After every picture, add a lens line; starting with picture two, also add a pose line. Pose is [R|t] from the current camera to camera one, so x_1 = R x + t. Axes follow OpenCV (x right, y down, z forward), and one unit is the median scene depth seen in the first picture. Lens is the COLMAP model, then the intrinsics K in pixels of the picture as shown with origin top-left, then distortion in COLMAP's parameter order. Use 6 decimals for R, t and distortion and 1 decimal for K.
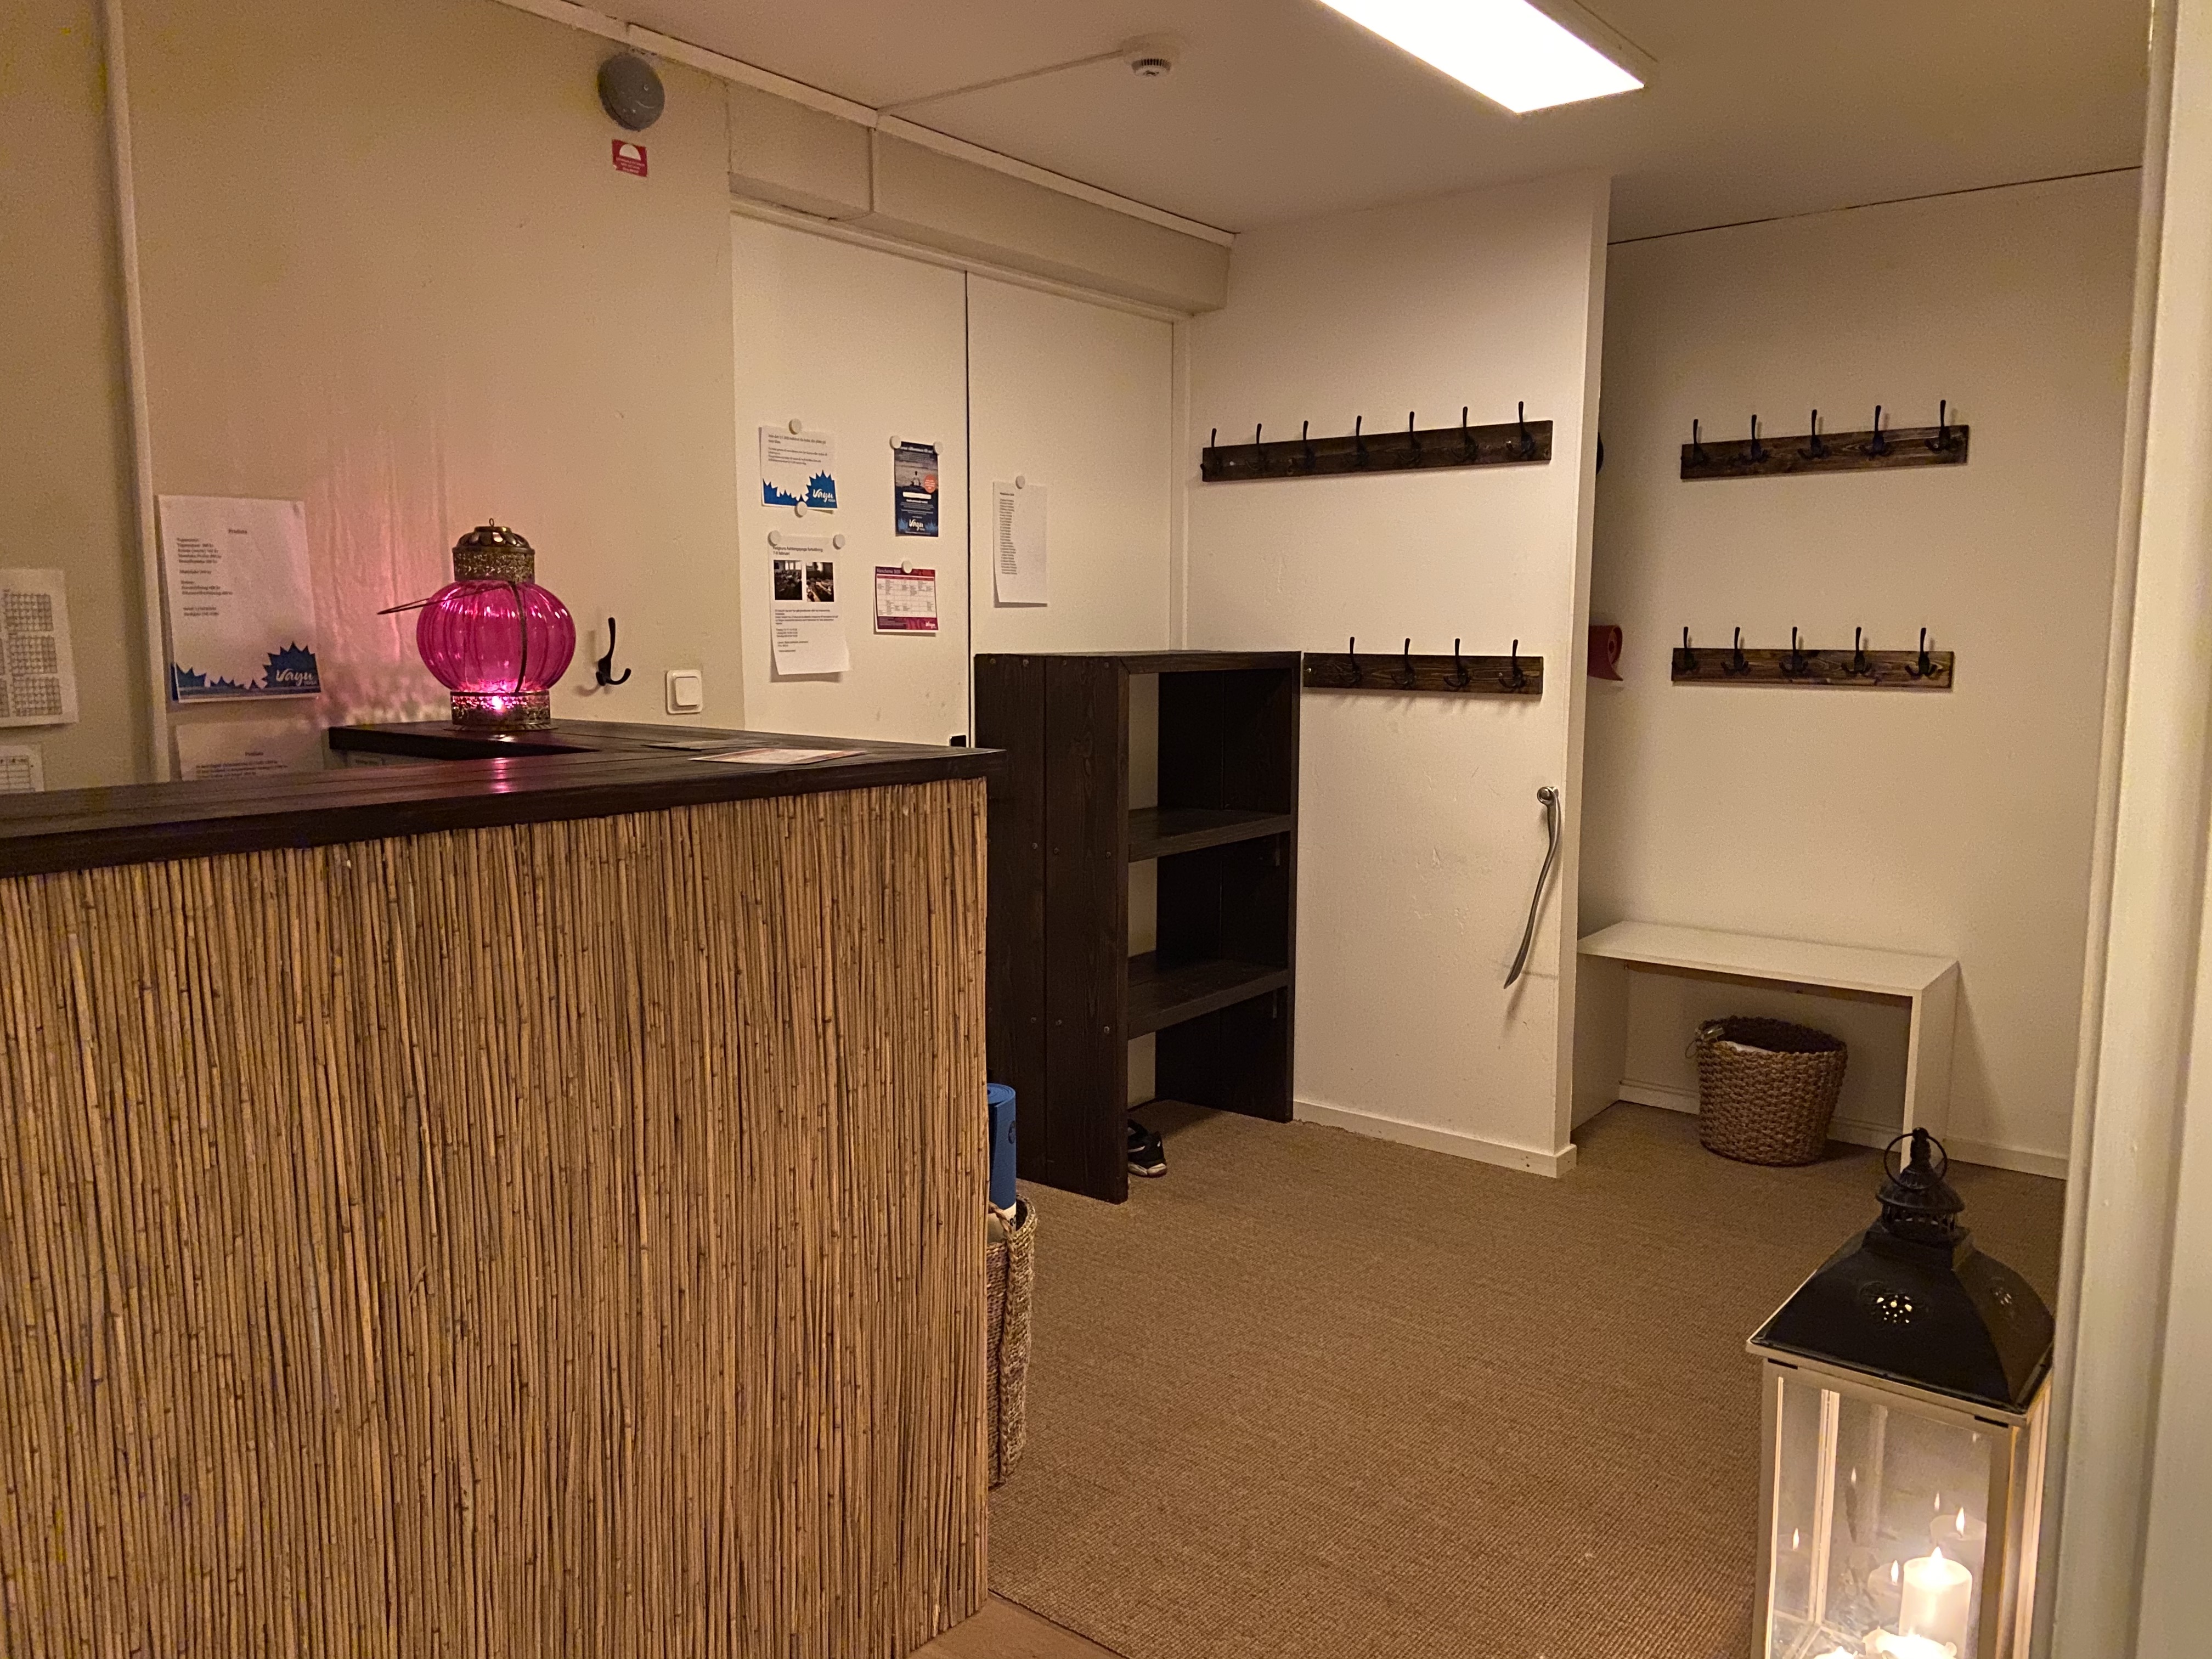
lens RADIAL K [[1666.8, 0, 1102.1], [0, 1666.8, 829.6], [0, 0, 1]] dist [0.103284, -0.112670]
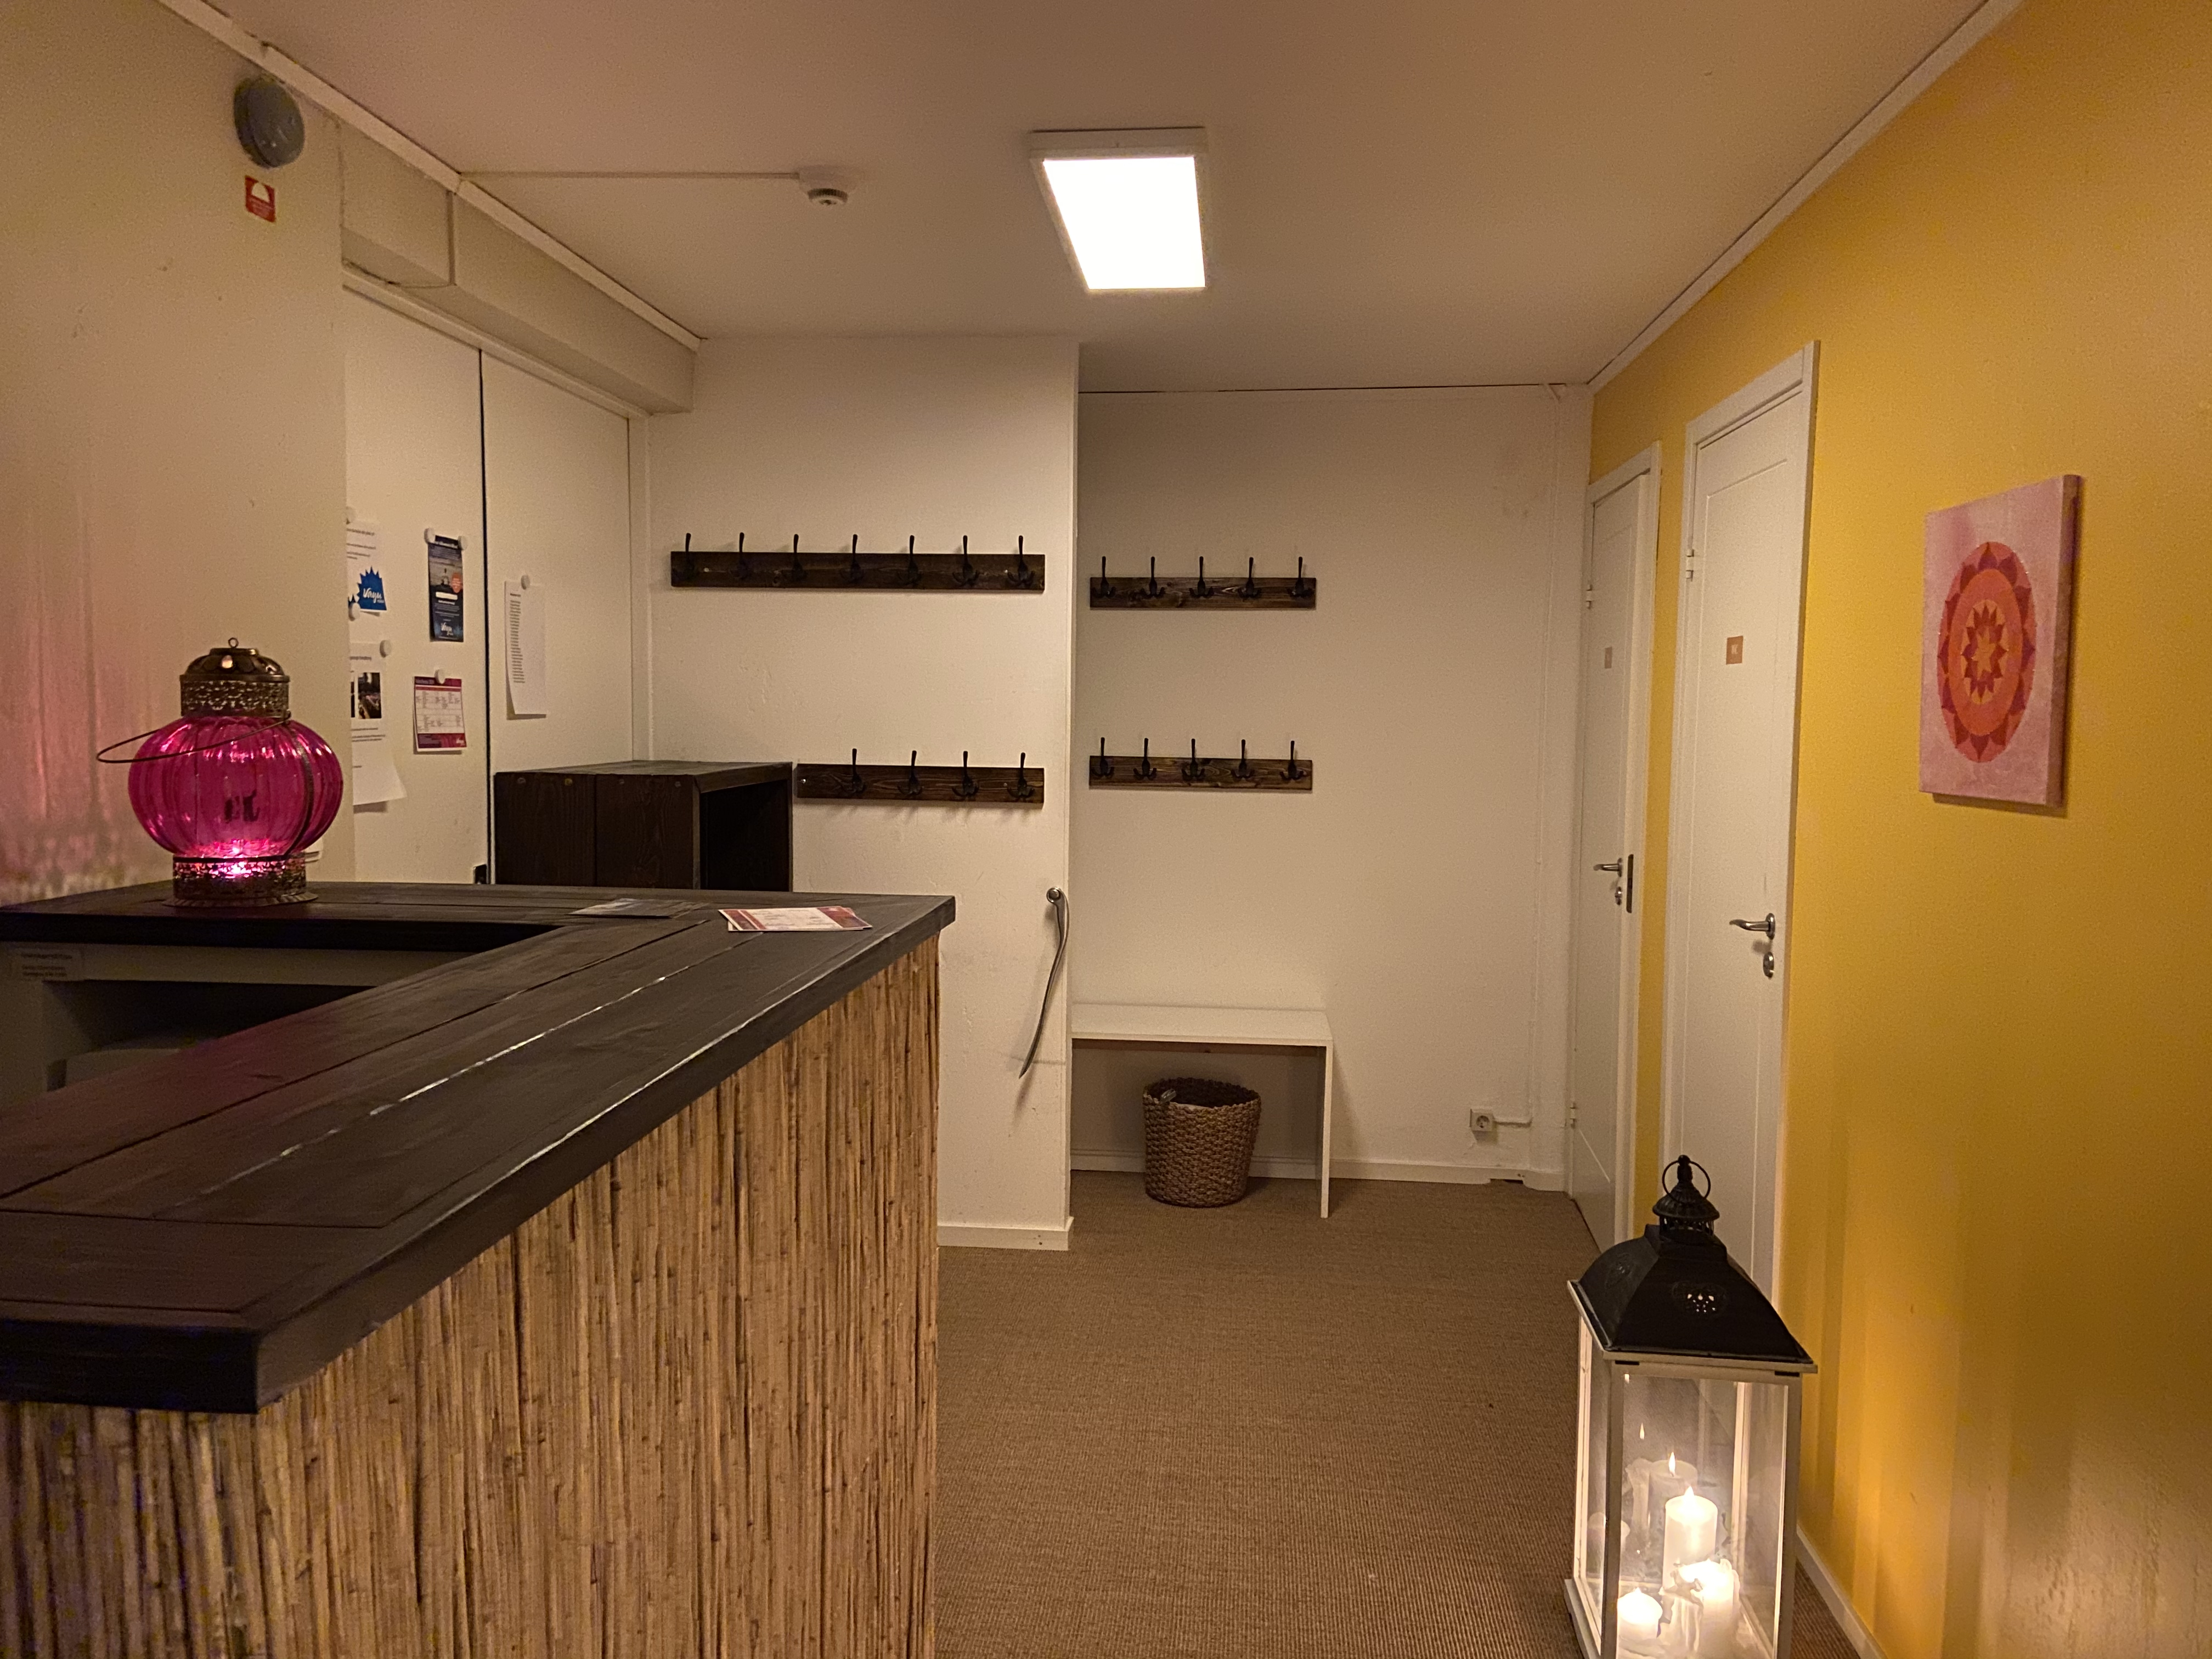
lens RADIAL K [[1666.8, 0, 1122.9], [0, 1666.8, 824.0], [0, 0, 1]] dist [0.103284, -0.112670]
pose [[0.841447, -0.031271, 0.539434, -0.282362], [0.057639, 0.997822, -0.032065, -0.029962], [-0.537257, 0.058074, 0.841417, 0.067472]]
